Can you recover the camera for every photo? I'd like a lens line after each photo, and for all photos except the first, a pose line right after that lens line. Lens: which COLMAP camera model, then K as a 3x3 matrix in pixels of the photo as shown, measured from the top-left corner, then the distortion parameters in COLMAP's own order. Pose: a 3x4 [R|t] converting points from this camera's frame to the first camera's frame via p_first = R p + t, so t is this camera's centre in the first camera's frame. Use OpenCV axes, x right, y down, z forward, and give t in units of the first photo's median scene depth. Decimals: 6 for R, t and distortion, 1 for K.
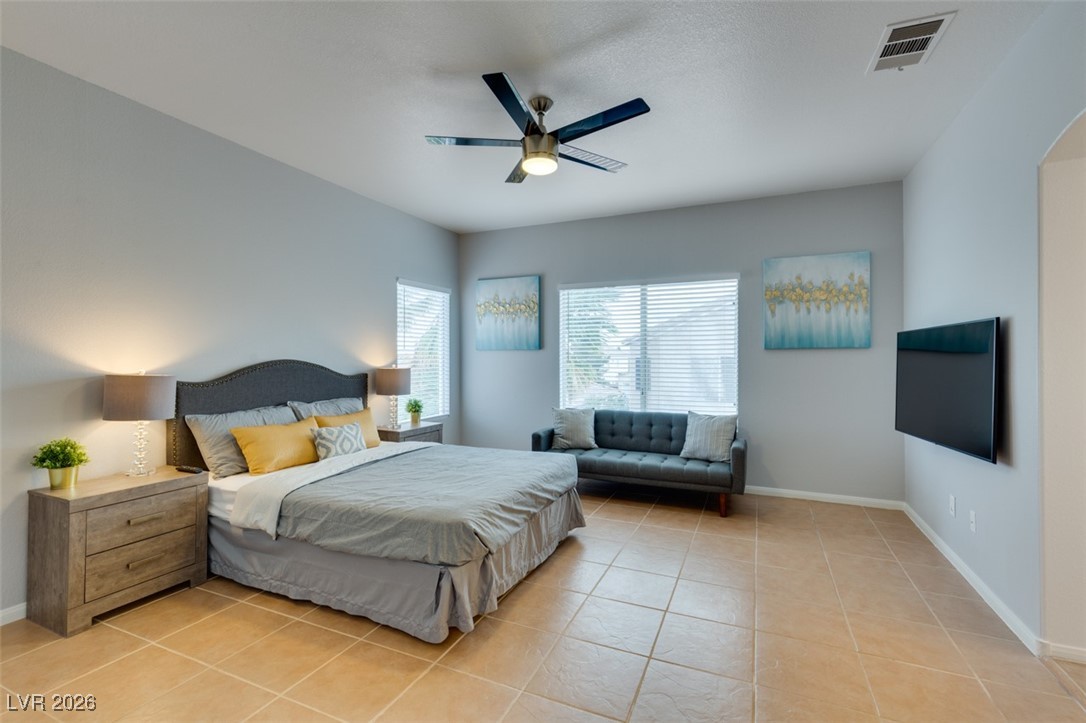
lens RADIAL K [[487.6, 0, 540.1], [0, 487.6, 356.2], [0, 0, 1]] dist [0.003767, -0.000664]
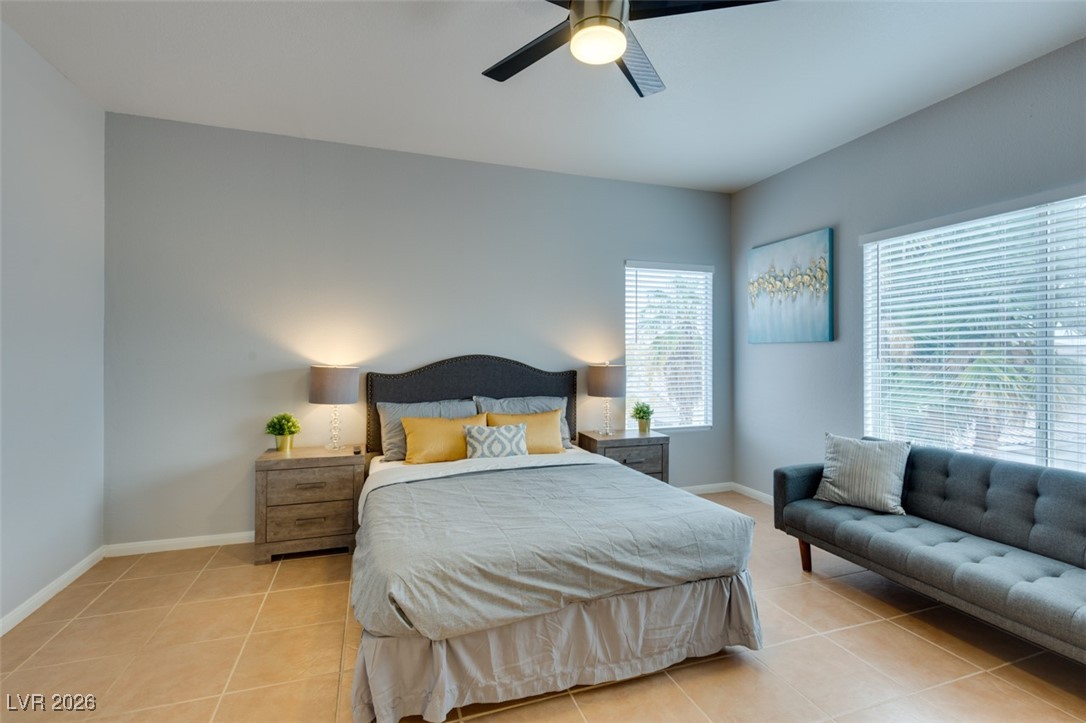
lens RADIAL K [[490.9, 0, 540.5], [0, 490.9, 354.2], [0, 0, 1]] dist [0.001742, -0.000695]
pose [[0.682631, 0.000610, -0.730763, 0.268713], [0.000183, 0.999999, 0.001006, 0.003911], [0.730763, -0.000820, 0.682630, 0.340086]]
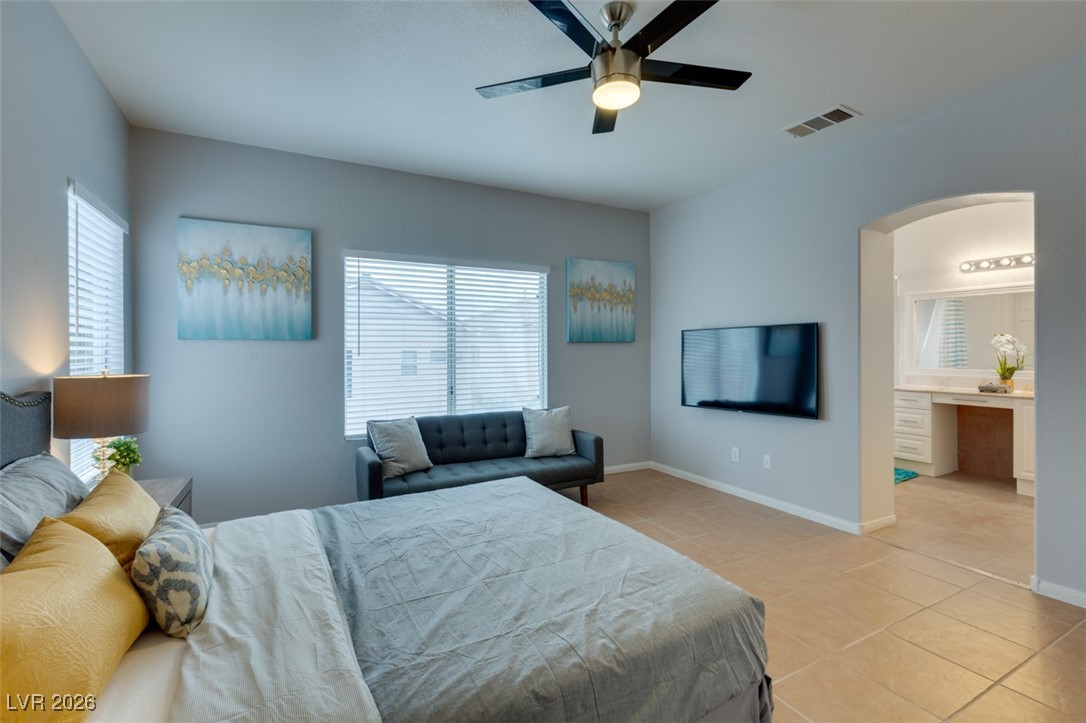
lens RADIAL K [[490.9, 0, 540.5], [0, 490.9, 354.2], [0, 0, 1]] dist [0.001742, -0.000695]
pose [[0.609299, -0.009219, 0.792887, -0.441261], [0.000788, 0.999939, 0.011021, -0.000729], [-0.792940, -0.006091, 0.609269, 0.416616]]
